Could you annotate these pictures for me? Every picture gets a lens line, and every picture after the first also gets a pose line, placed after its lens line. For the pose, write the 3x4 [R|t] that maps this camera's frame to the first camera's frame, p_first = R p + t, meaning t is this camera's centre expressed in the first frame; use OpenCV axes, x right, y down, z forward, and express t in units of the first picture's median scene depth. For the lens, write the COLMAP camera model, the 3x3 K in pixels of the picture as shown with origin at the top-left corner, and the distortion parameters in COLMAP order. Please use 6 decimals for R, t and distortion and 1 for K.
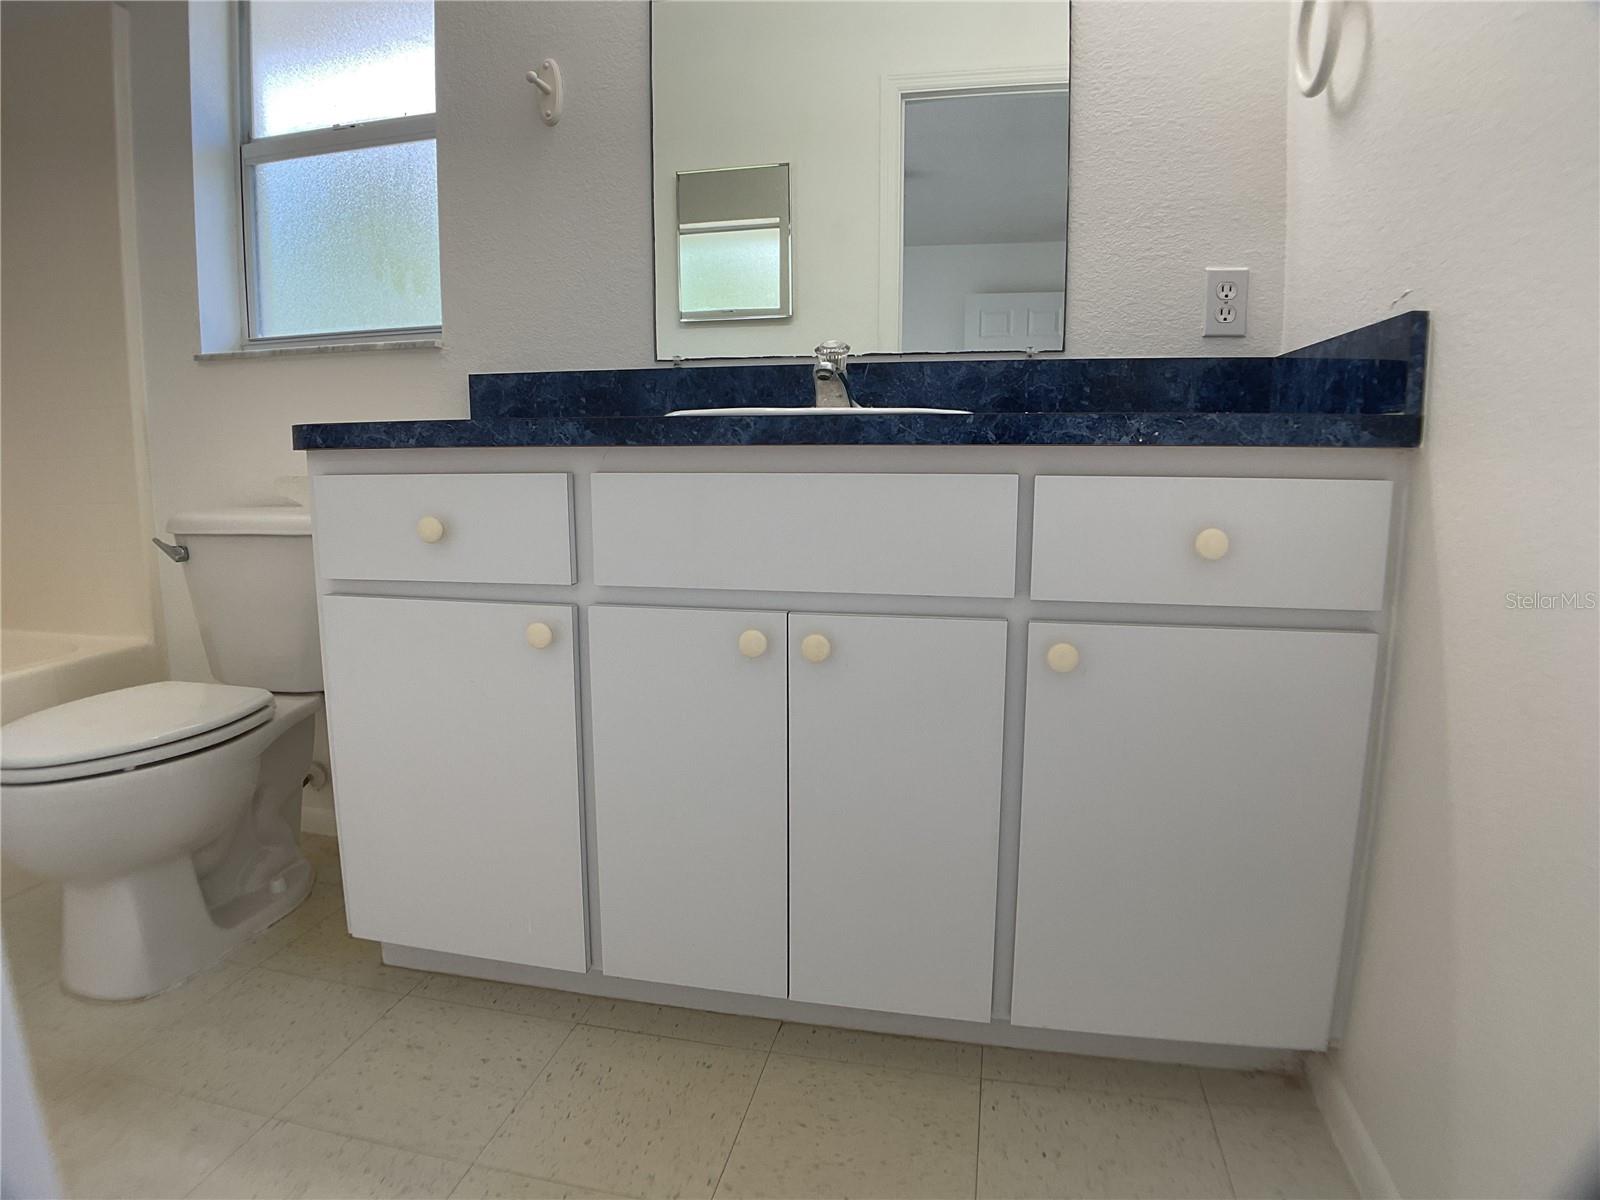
lens RADIAL K [[918.2, 0, 796.5], [0, 918.2, 603.3], [0, 0, 1]] dist [-0.076576, -0.006288]
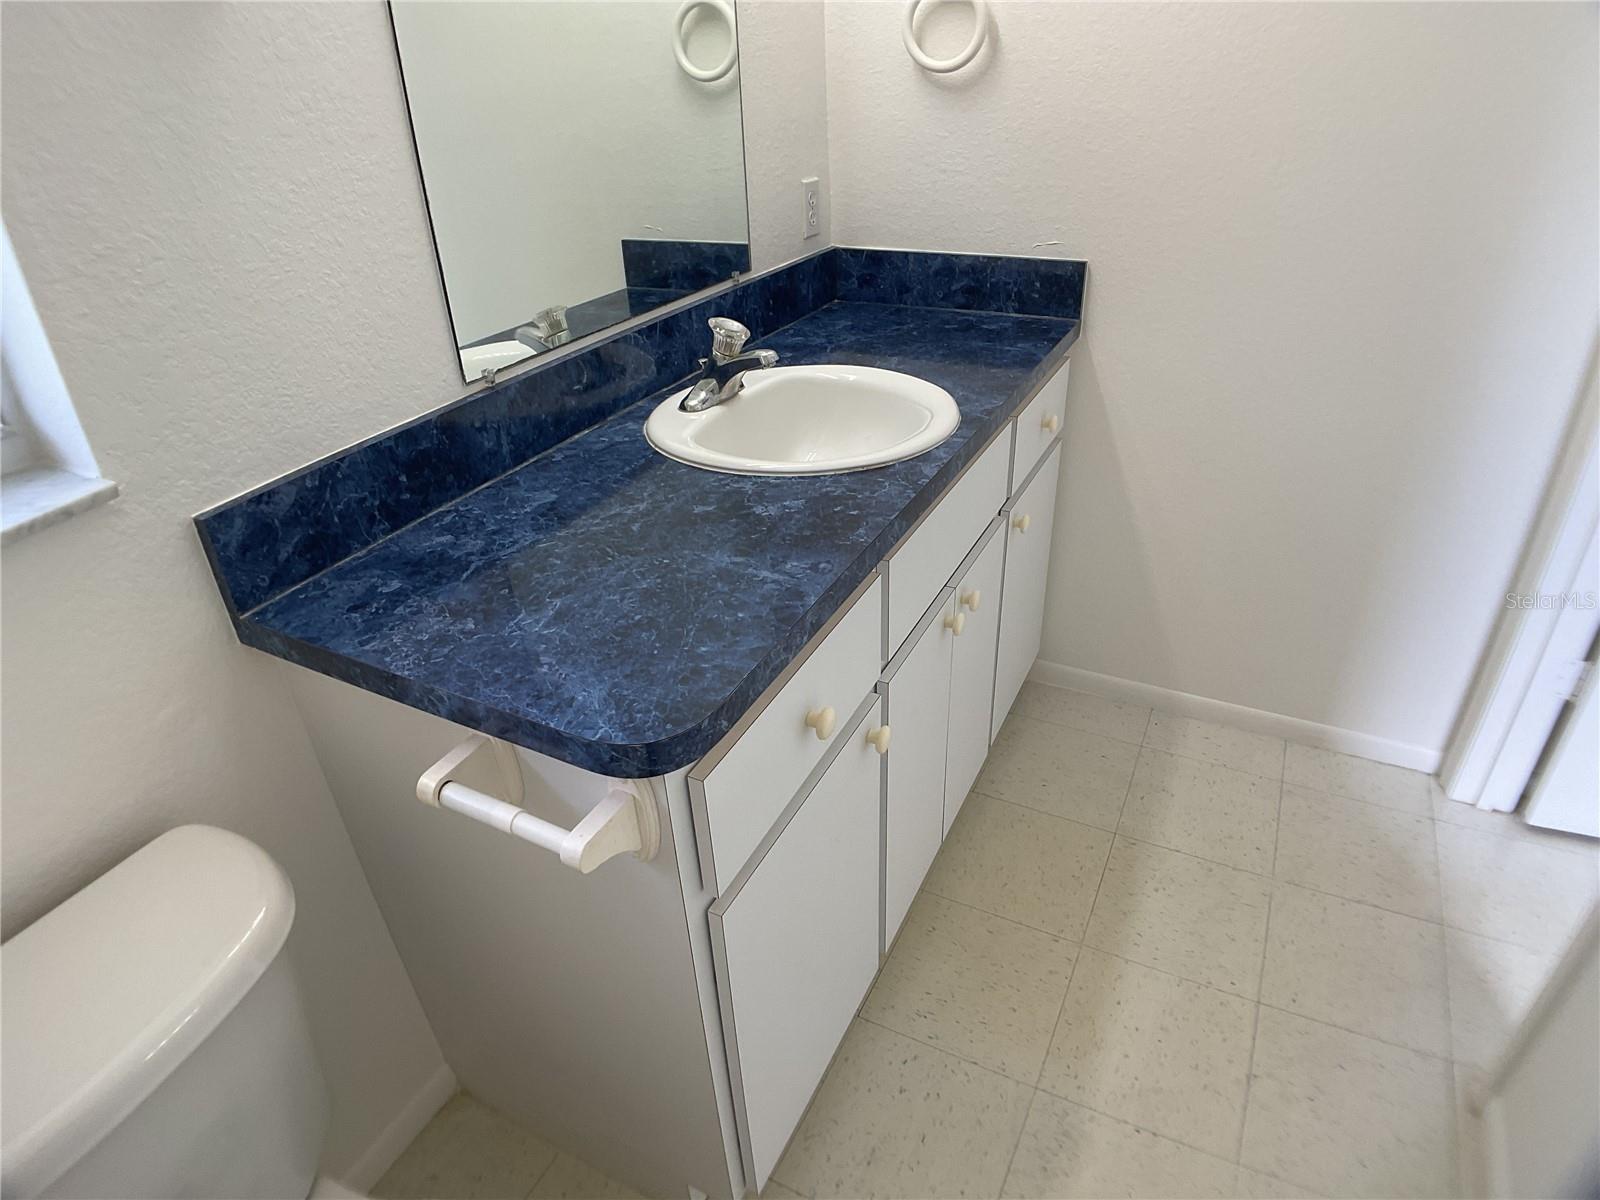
lens RADIAL K [[918.2, 0, 796.5], [0, 918.2, 603.3], [0, 0, 1]] dist [-0.076576, -0.006288]
pose [[0.253066, -0.499730, 0.828389, -0.737098], [0.200529, 0.864760, 0.460411, -0.388142], [-0.946438, 0.049602, 0.319051, 0.560282]]
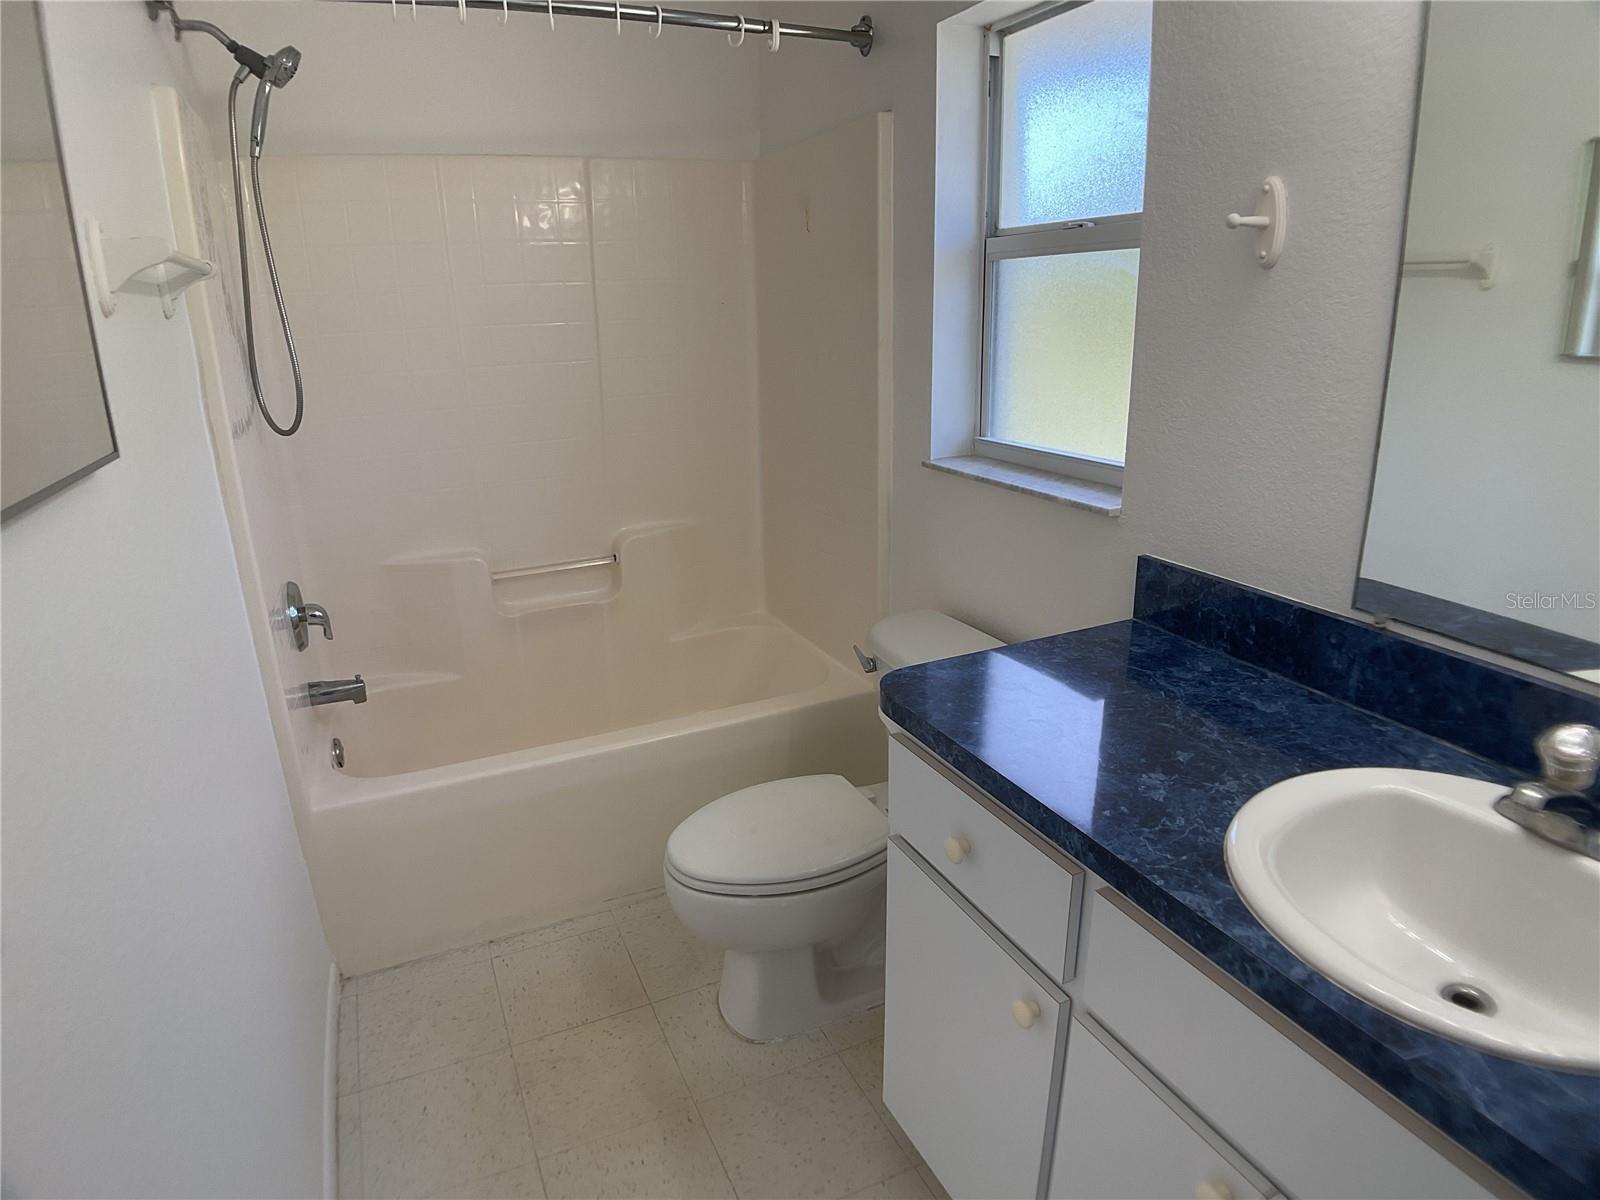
lens RADIAL K [[918.2, 0, 796.5], [0, 918.2, 603.3], [0, 0, 1]] dist [-0.076576, -0.006288]
pose [[0.602576, 0.233581, -0.763114, 0.119094], [-0.105593, 0.971137, 0.213875, -0.375757], [0.791045, -0.048296, 0.609848, 0.218165]]
